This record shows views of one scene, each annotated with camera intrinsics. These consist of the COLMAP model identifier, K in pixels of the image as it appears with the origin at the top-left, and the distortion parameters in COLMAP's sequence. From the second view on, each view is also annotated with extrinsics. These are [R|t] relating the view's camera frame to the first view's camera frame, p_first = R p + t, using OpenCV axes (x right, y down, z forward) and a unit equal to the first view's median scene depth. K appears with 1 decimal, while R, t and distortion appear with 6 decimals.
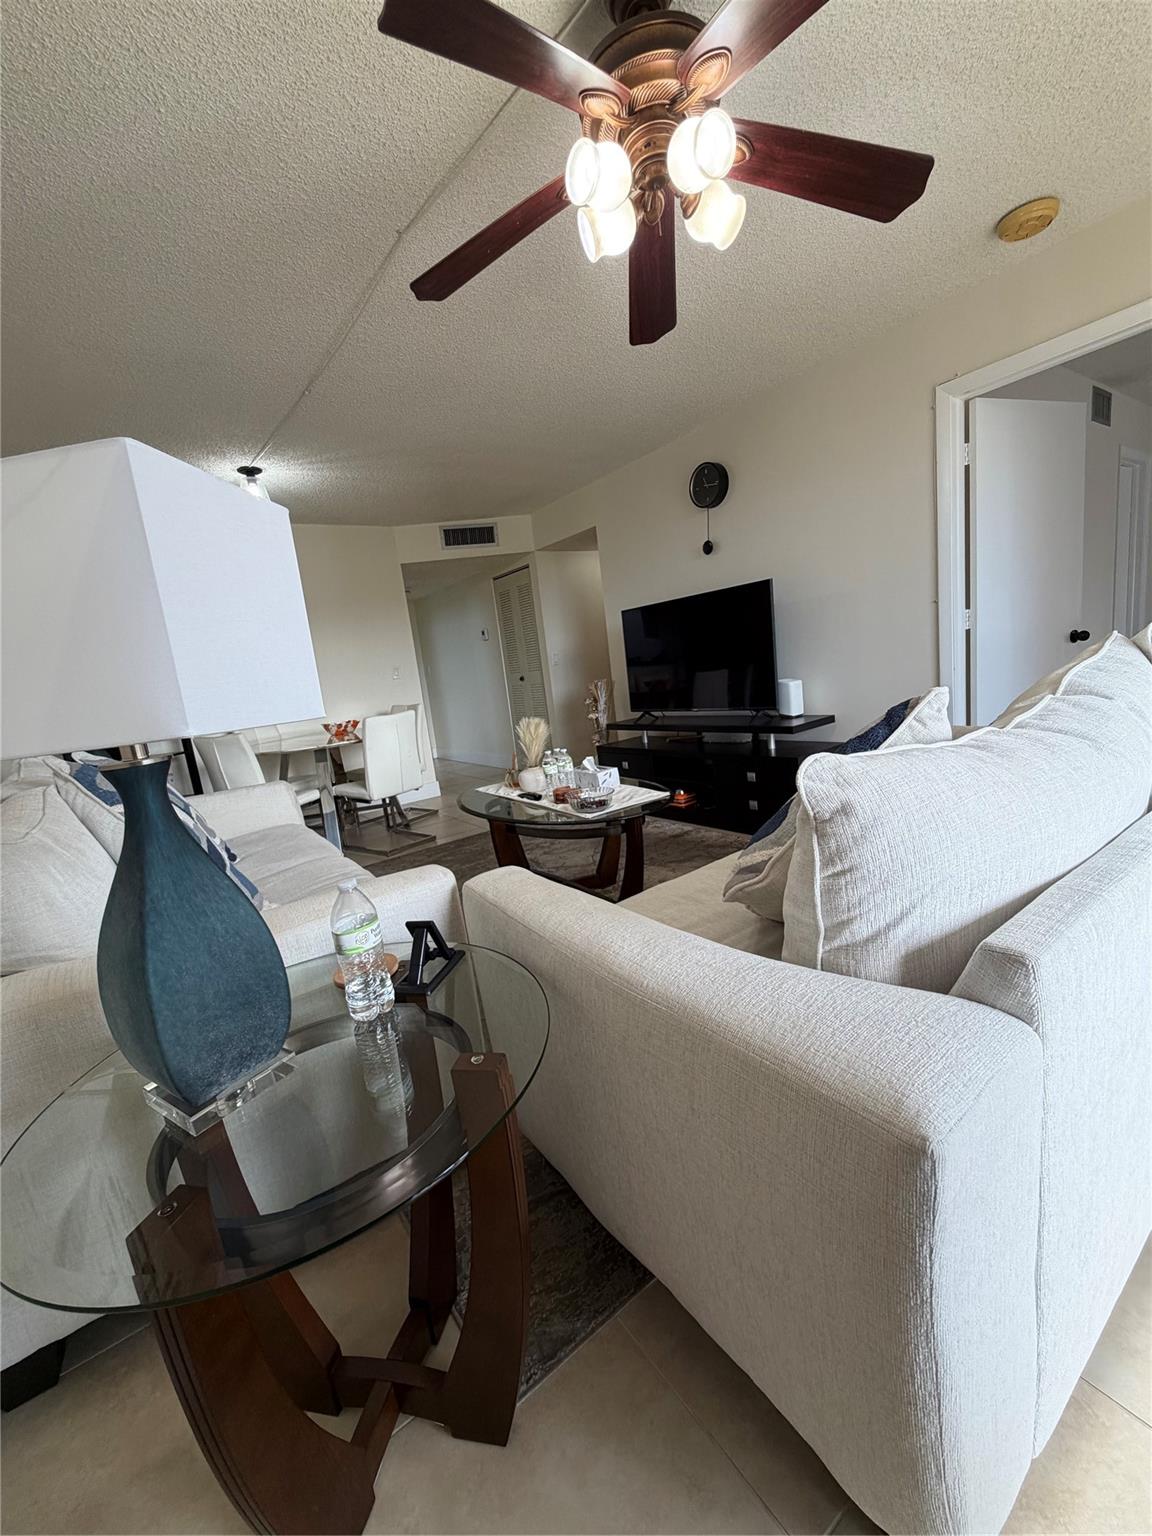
lens RADIAL K [[614.4, 0, 582.9], [0, 614.4, 774.8], [0, 0, 1]] dist [-0.000025, 0.000240]
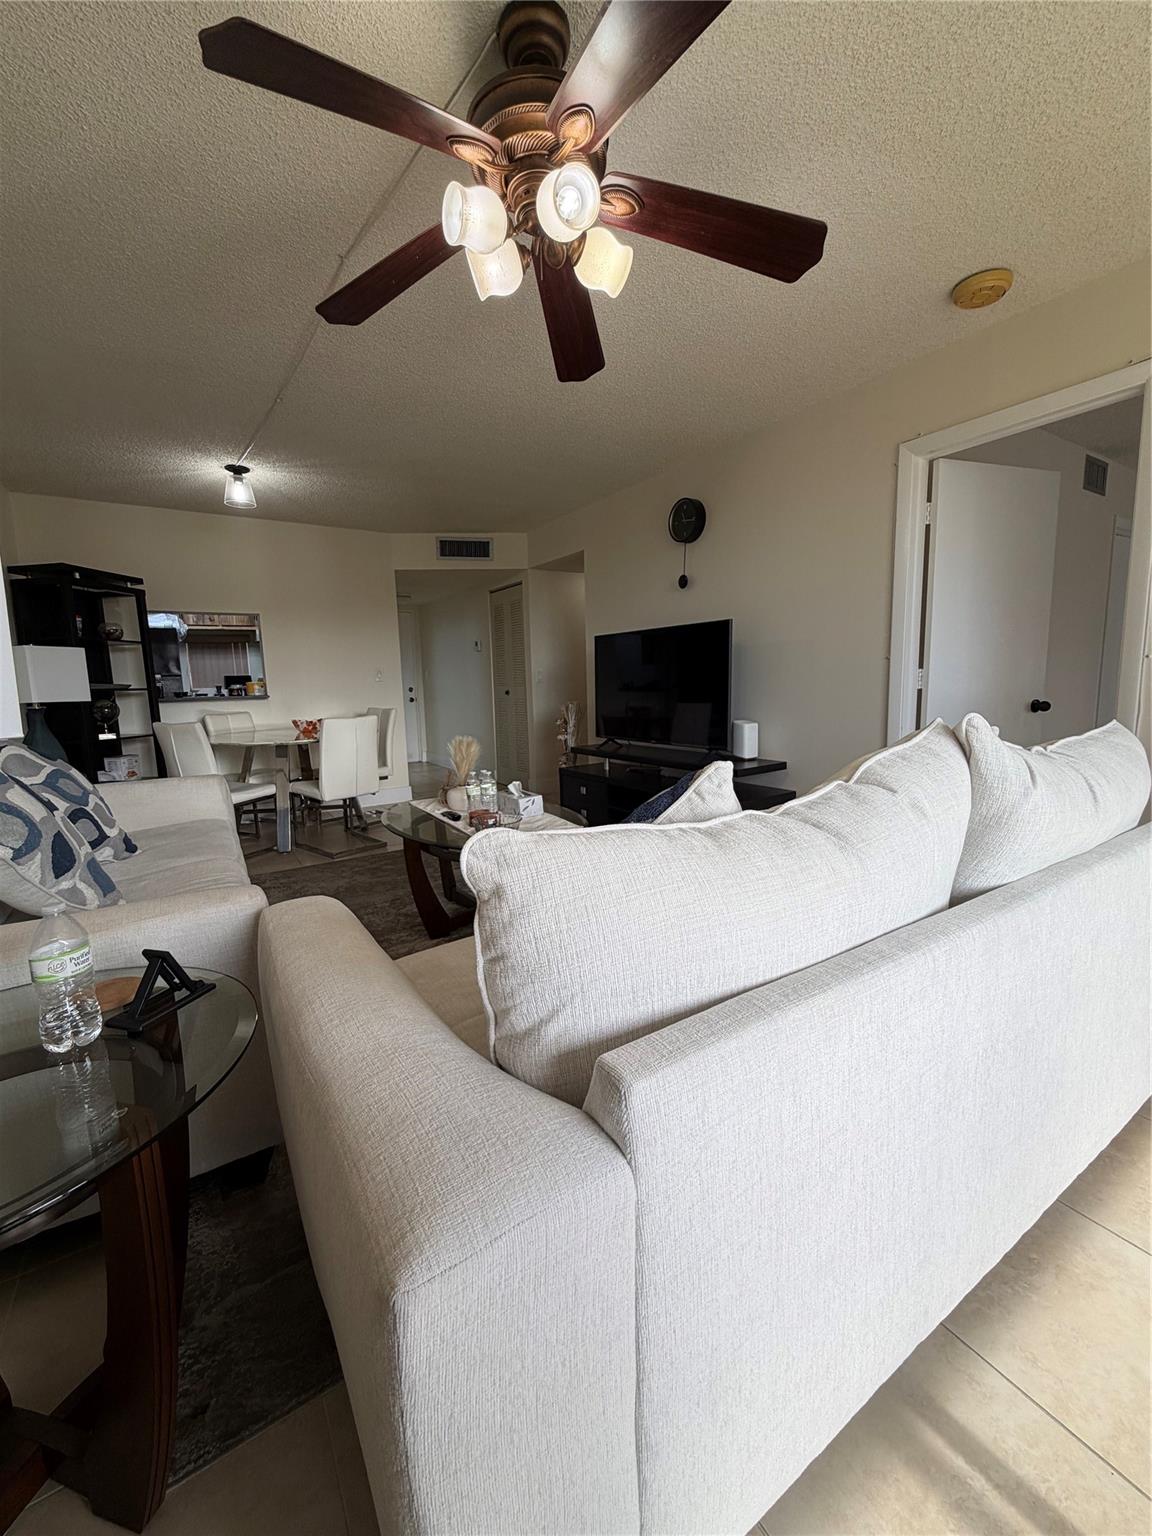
lens RADIAL K [[614.4, 0, 579.7], [0, 614.4, 767.1], [0, 0, 1]] dist [-0.000025, 0.000240]
pose [[0.994735, 0.097352, -0.032007, 0.189494], [-0.098453, 0.994531, -0.034866, -0.038080], [0.028437, 0.037834, 0.998879, 0.020565]]
